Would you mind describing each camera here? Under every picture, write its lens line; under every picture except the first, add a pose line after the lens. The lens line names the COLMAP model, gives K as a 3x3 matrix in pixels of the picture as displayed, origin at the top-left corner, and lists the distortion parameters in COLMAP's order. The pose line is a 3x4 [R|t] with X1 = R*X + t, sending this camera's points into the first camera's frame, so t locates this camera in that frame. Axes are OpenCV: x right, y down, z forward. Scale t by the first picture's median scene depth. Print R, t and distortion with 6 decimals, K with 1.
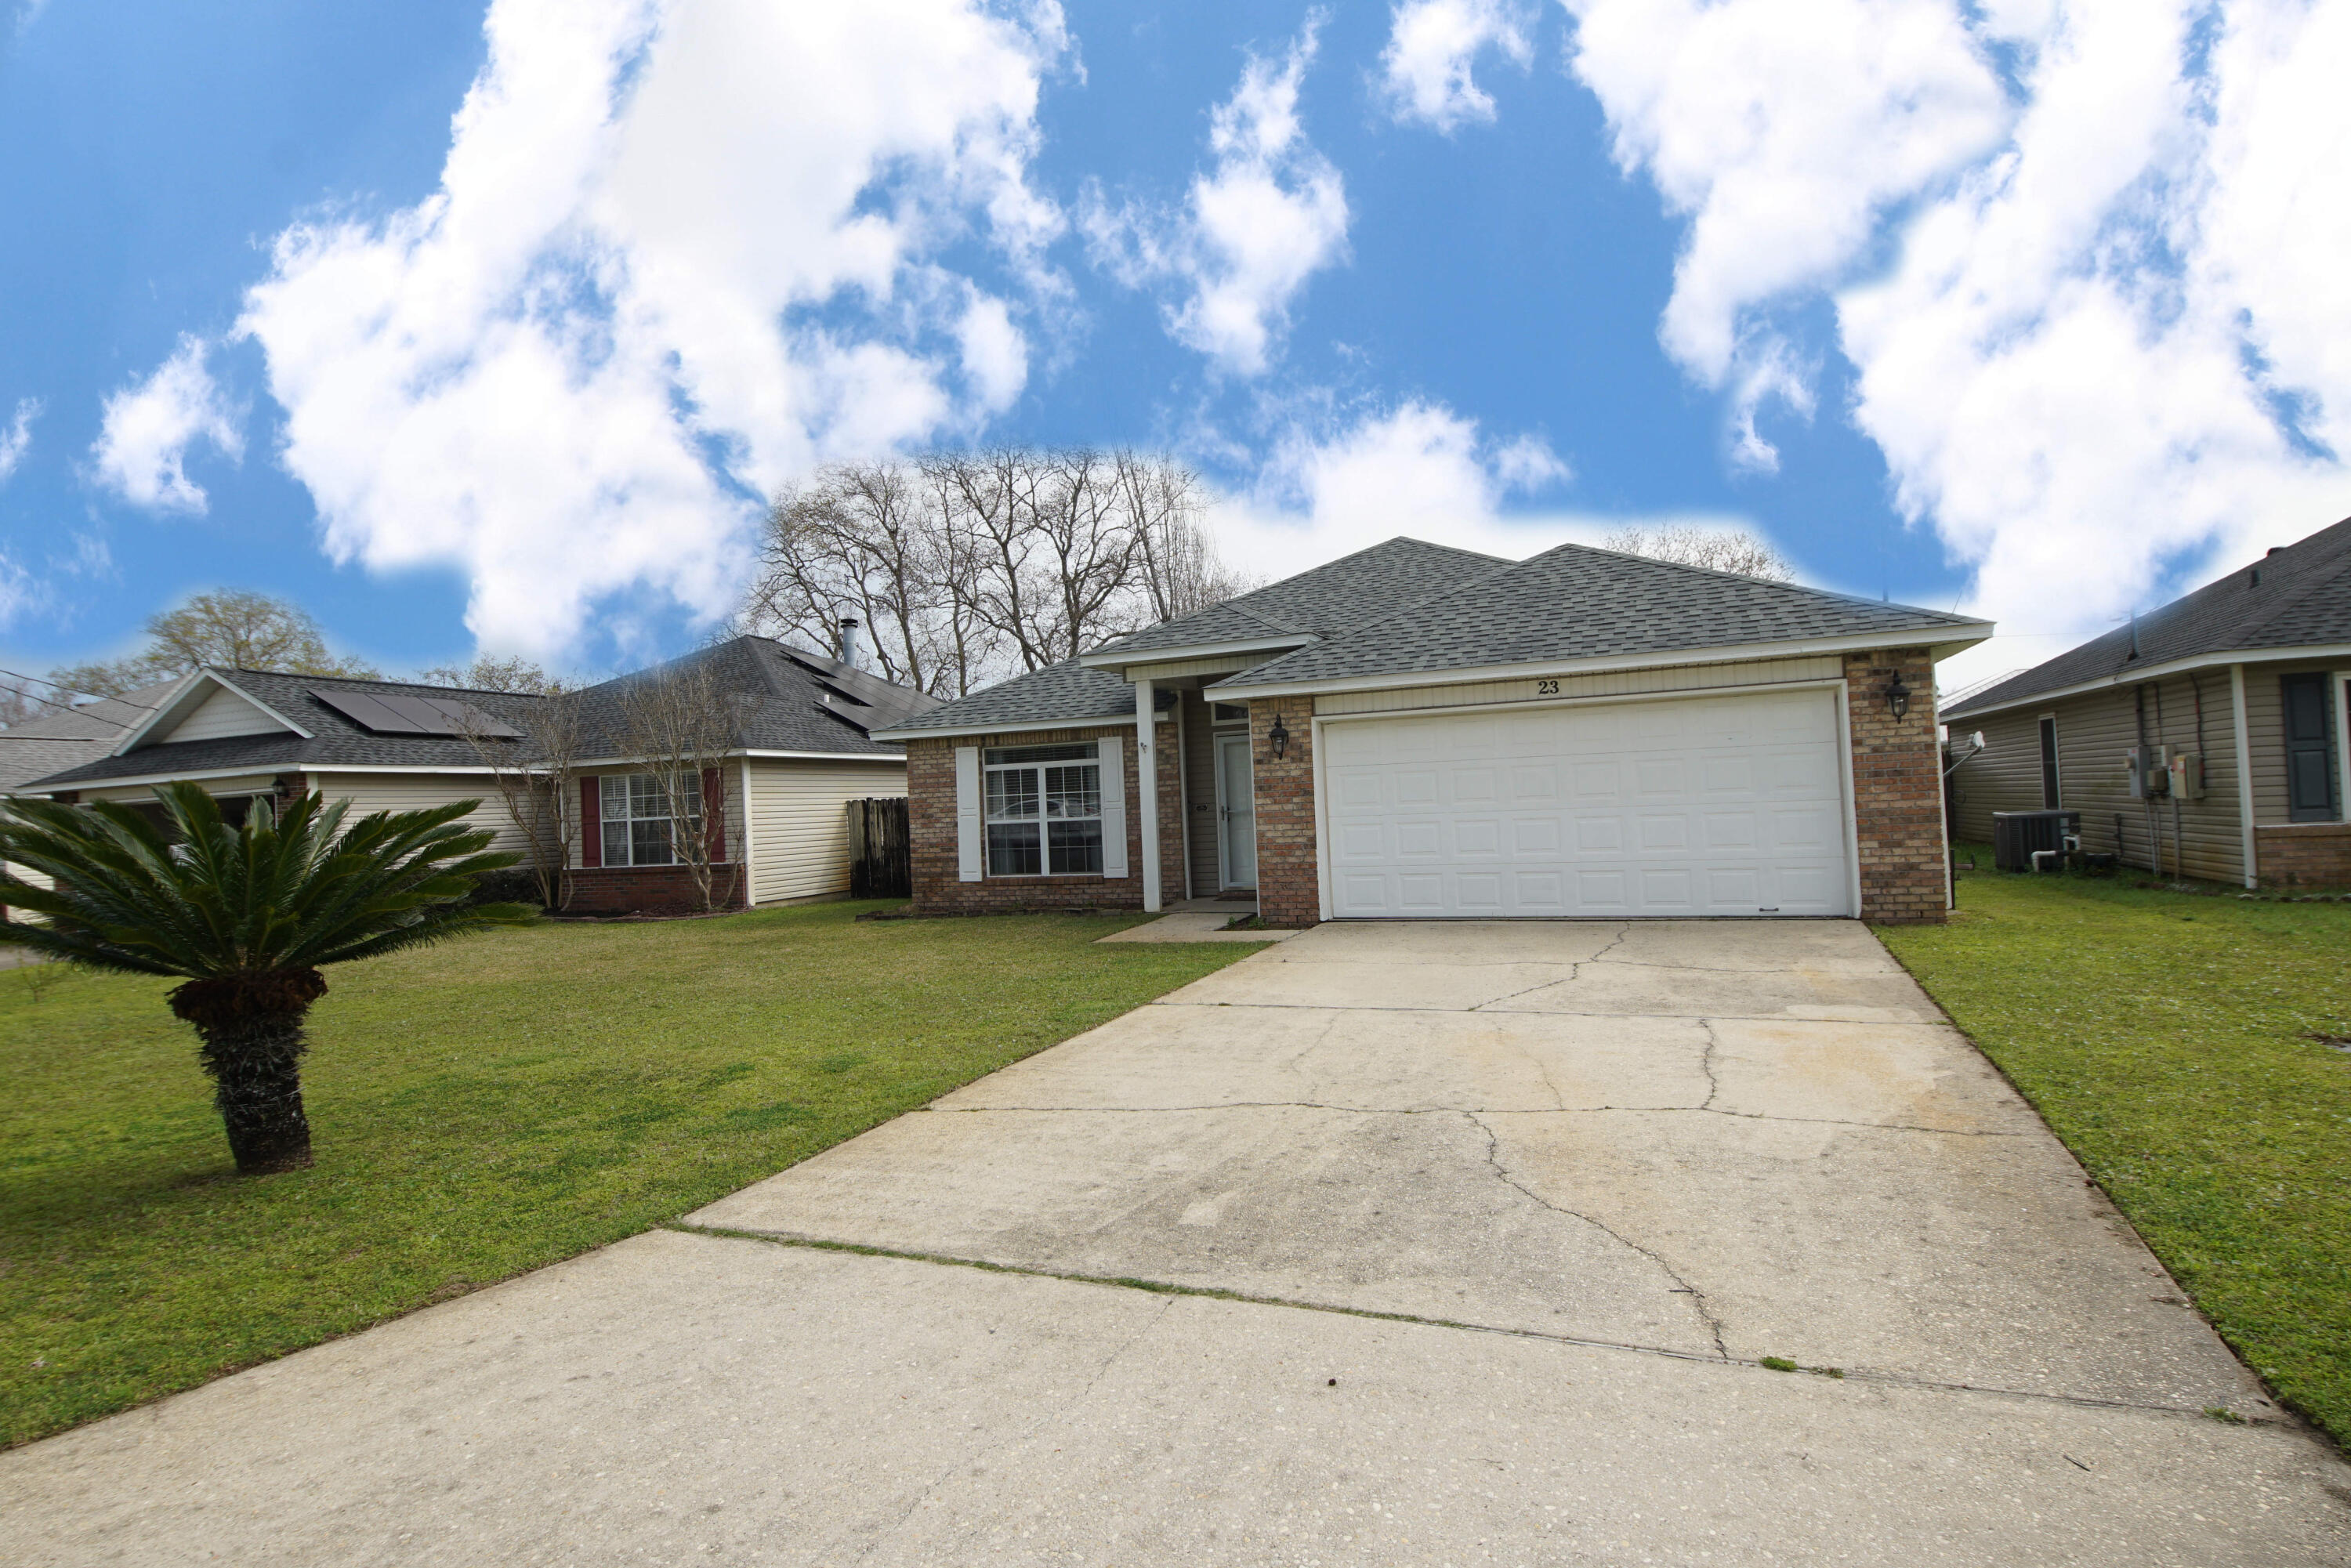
lens RADIAL K [[1254.9, 0, 1150.6], [0, 1254.9, 772.3], [0, 0, 1]] dist [0.039507, -0.039080]
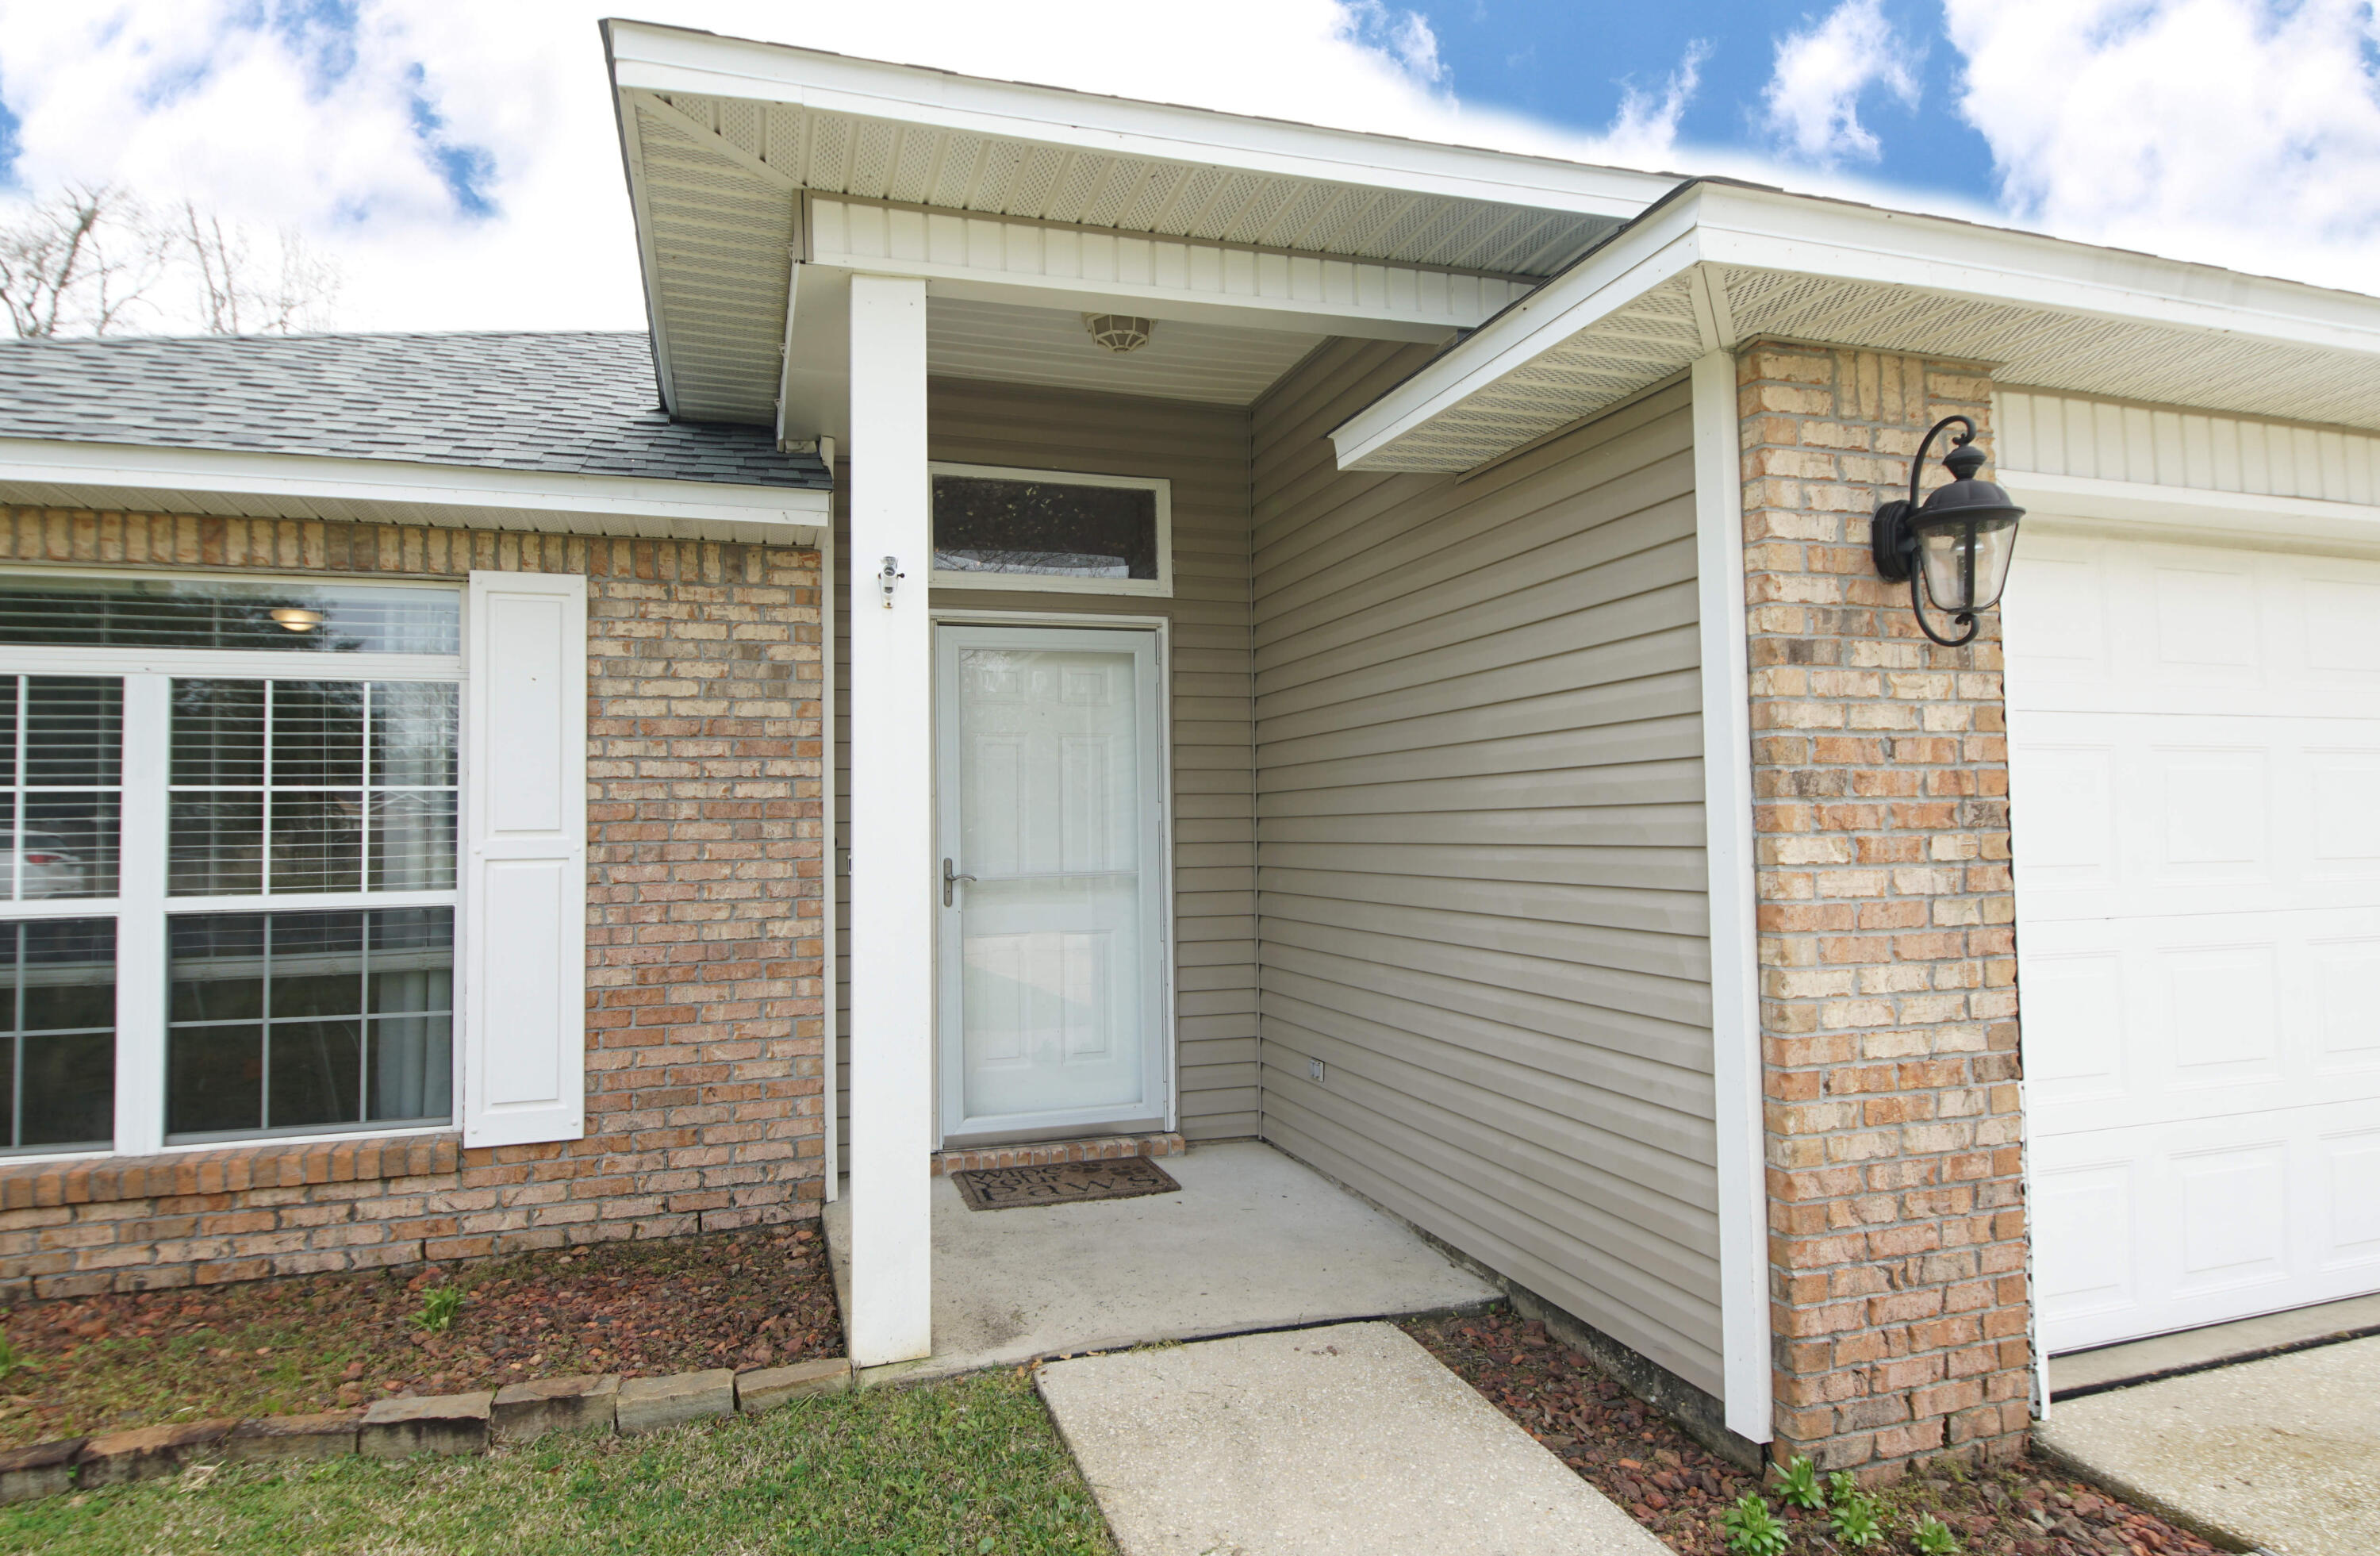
lens RADIAL K [[1325.5, 0, 1173.6], [0, 1325.5, 767.3], [0, 0, 1]] dist [0.004935, -0.001758]
pose [[0.774501, 0.063571, 0.629370, -0.096614], [-0.036696, 0.997777, -0.055625, 0.020060], [-0.631507, 0.019987, 0.775113, 0.710143]]
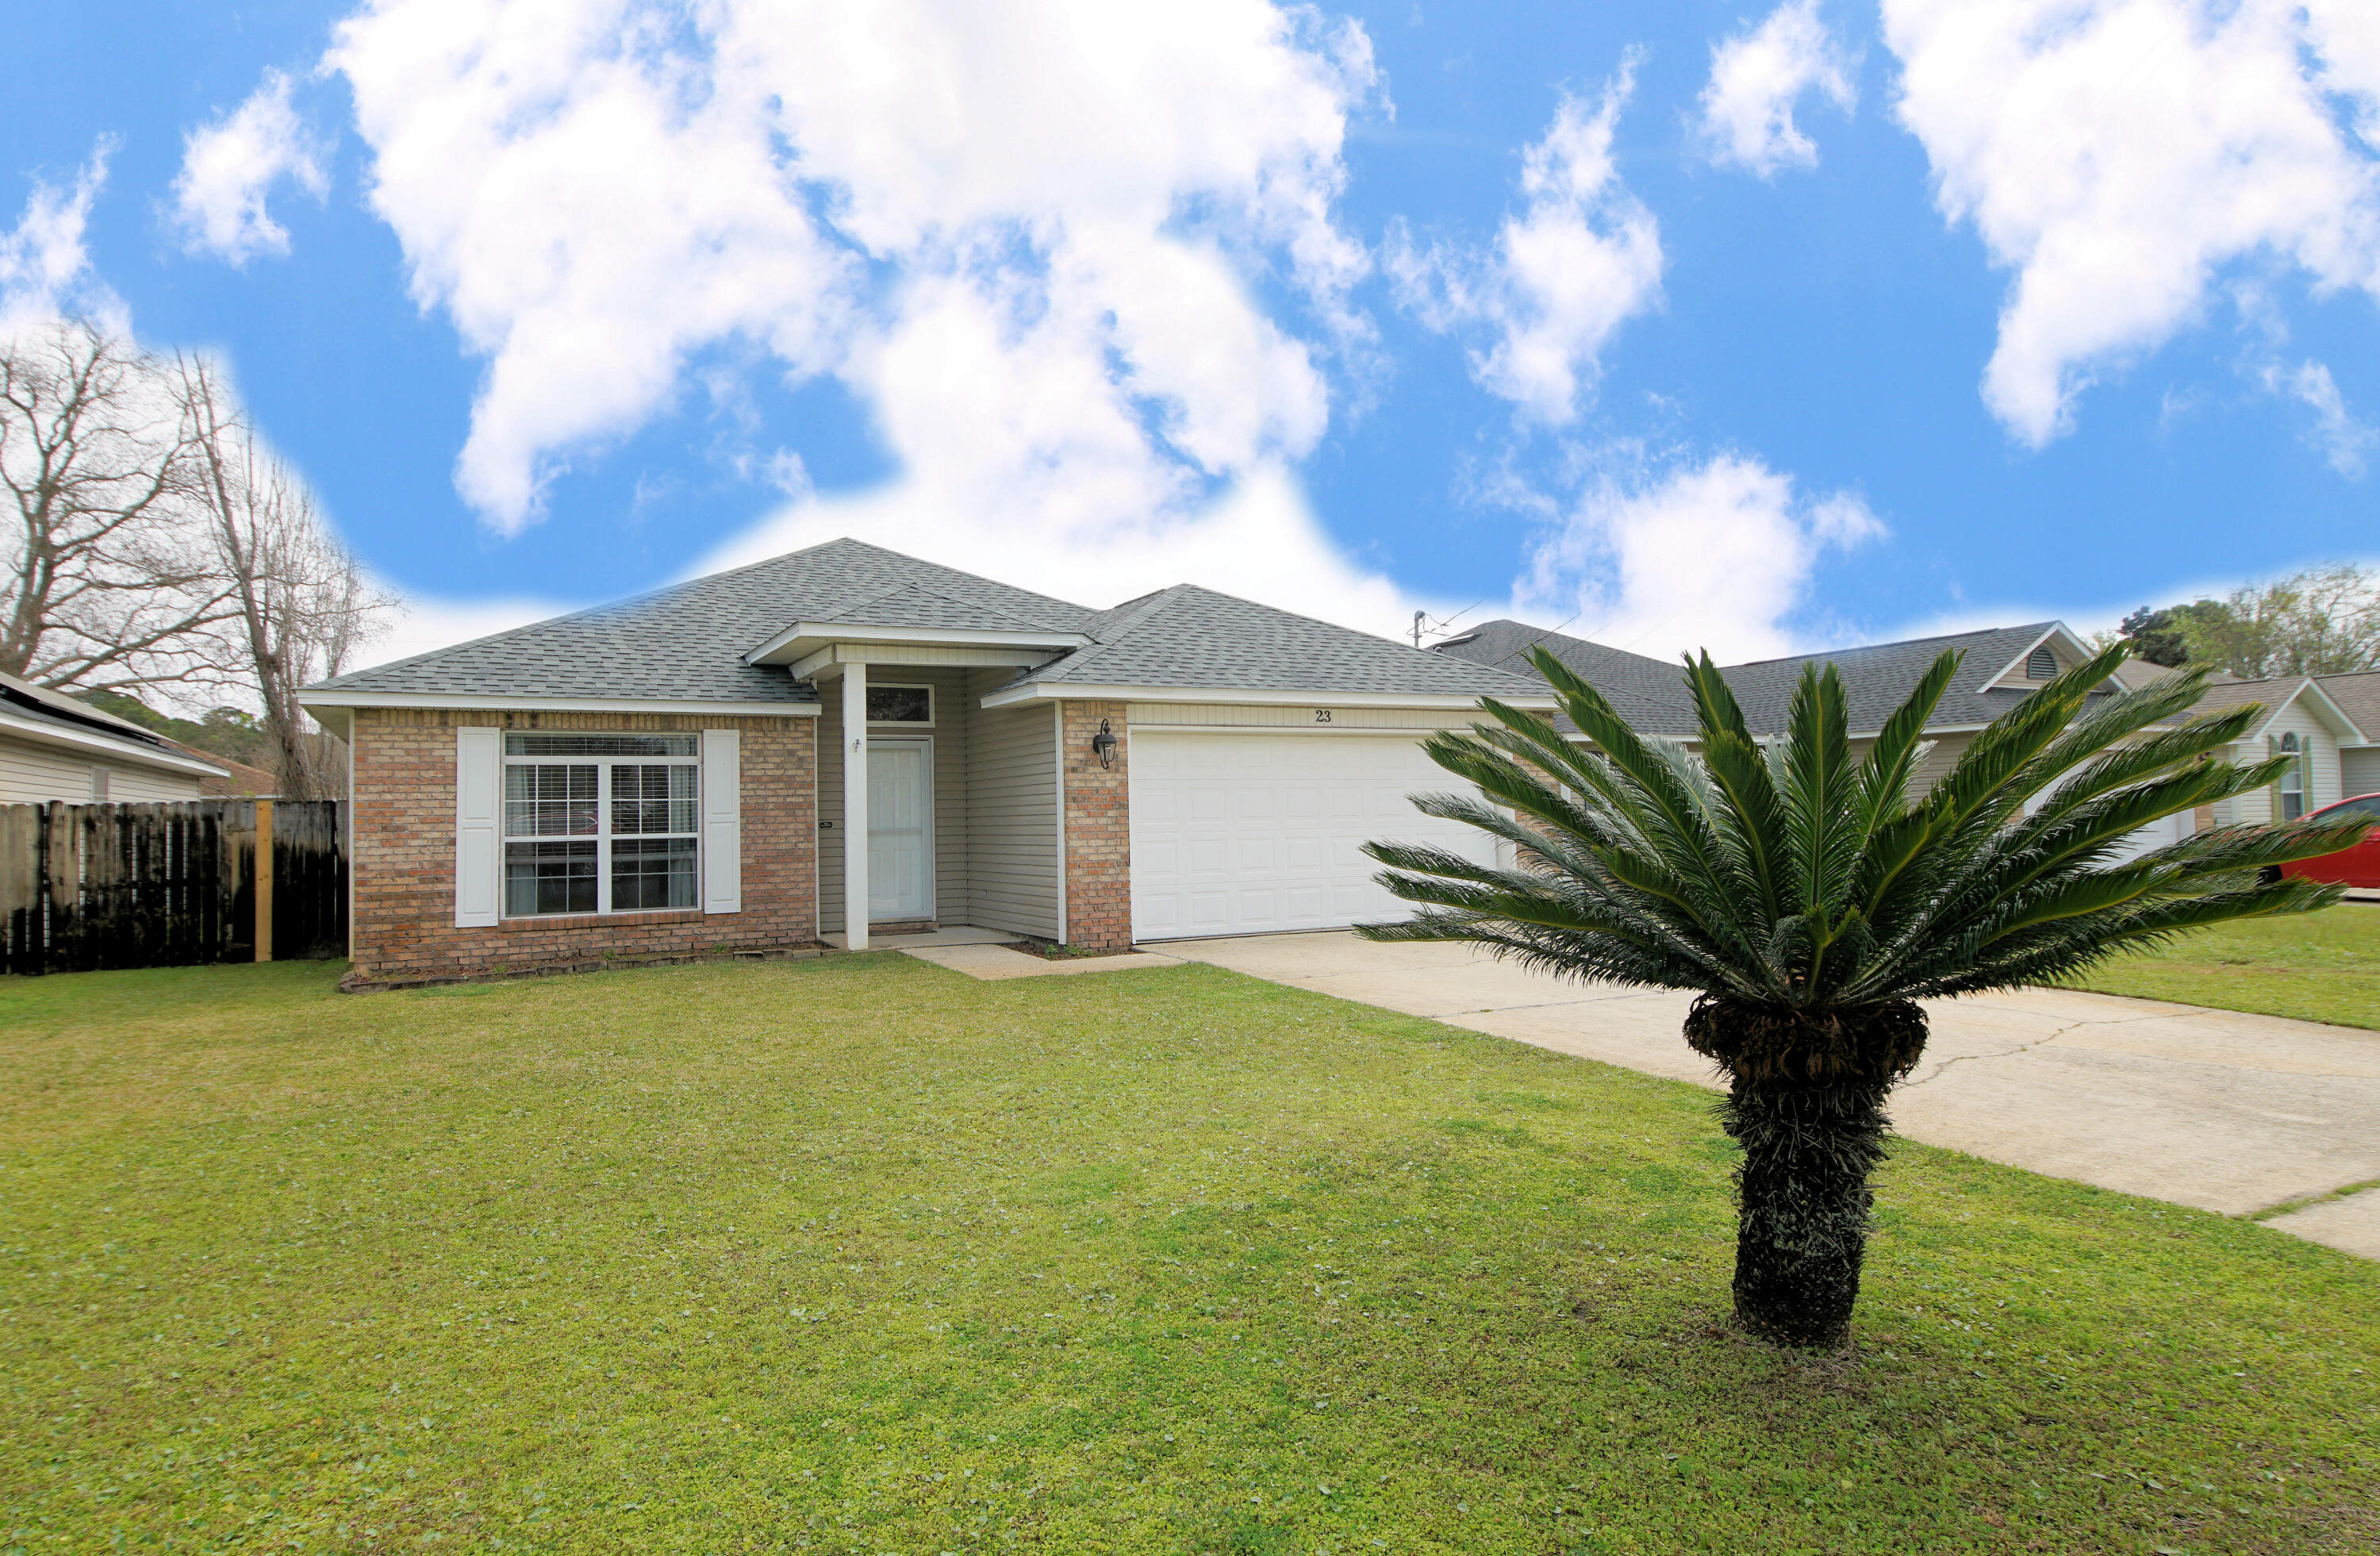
lens RADIAL K [[1325.5, 0, 1173.6], [0, 1325.5, 767.3], [0, 0, 1]] dist [0.004935, -0.001758]
pose [[0.658256, 0.060858, 0.750330, -0.456882], [-0.028000, 0.998017, -0.056383, 0.032618], [-0.752273, 0.016106, 0.658655, 0.253532]]
